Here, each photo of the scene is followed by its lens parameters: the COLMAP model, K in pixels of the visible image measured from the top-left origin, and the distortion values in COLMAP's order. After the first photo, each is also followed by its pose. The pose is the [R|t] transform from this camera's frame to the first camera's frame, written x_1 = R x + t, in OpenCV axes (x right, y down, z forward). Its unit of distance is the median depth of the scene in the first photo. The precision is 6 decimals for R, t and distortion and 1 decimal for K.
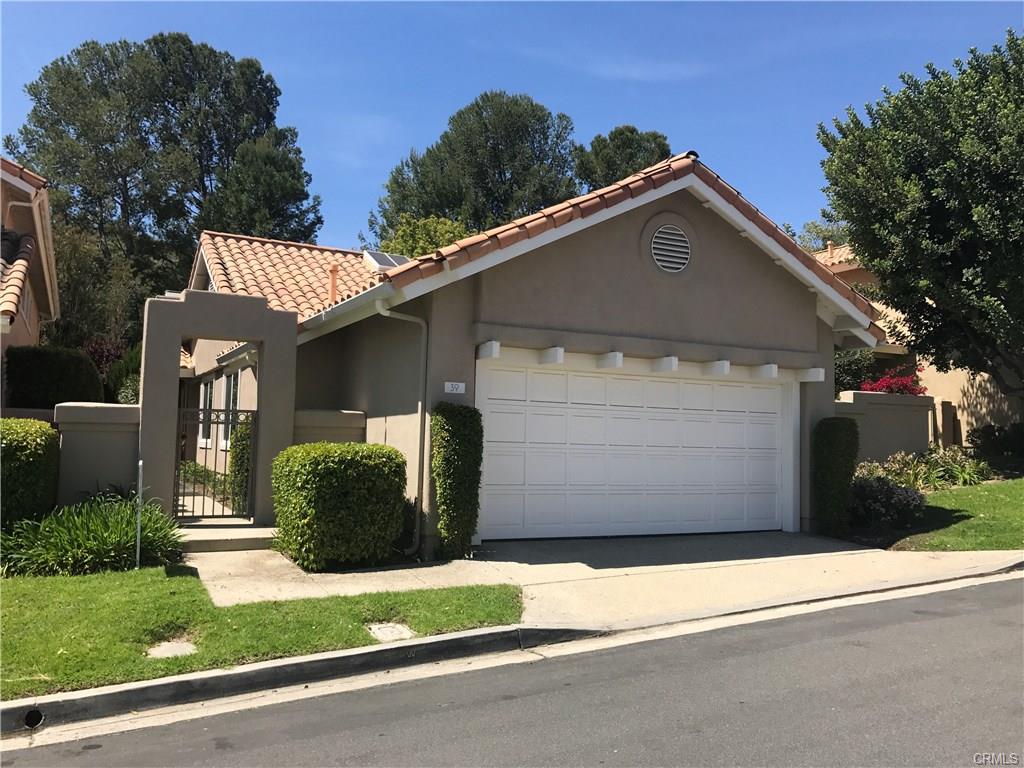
lens RADIAL K [[843.1, 0, 512.0], [0, 843.1, 384.0], [0, 0, 1]] dist [0.007900, -0.014525]
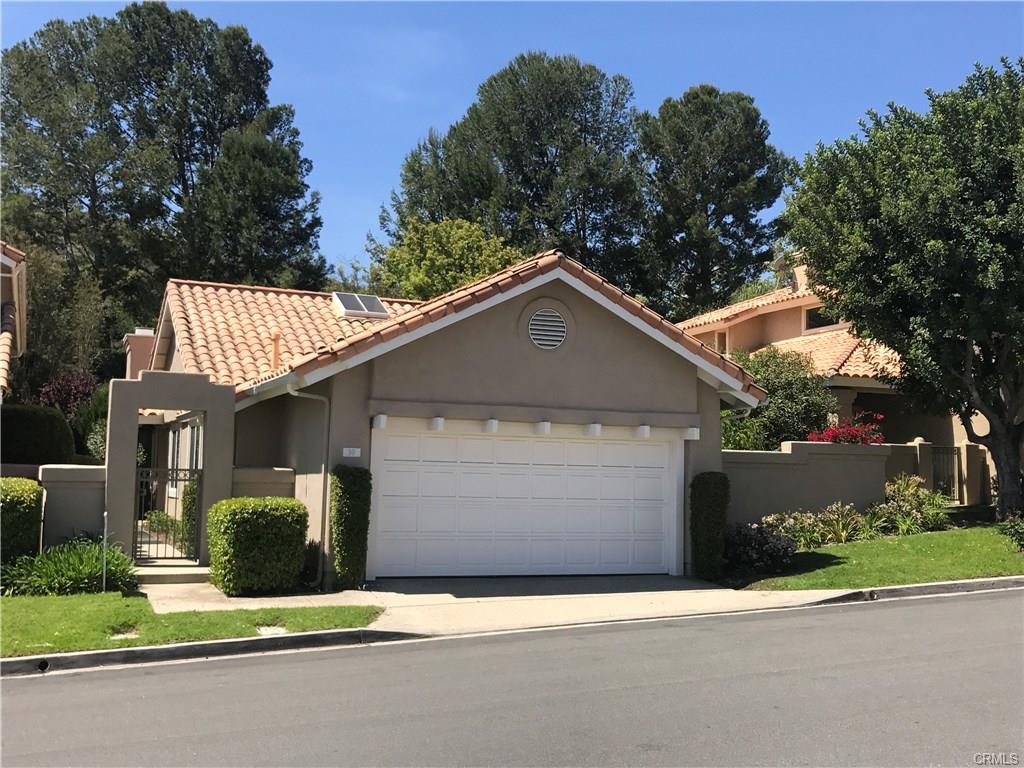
lens RADIAL K [[1184.2, 0, 512.0], [0, 1184.2, 384.0], [0, 0, 1]] dist [0.093450, -0.378463]
pose [[0.995698, -0.009684, -0.092154, 0.236819], [0.008445, 0.999869, -0.013826, -0.050688], [0.092275, 0.012988, 0.995649, -0.516988]]
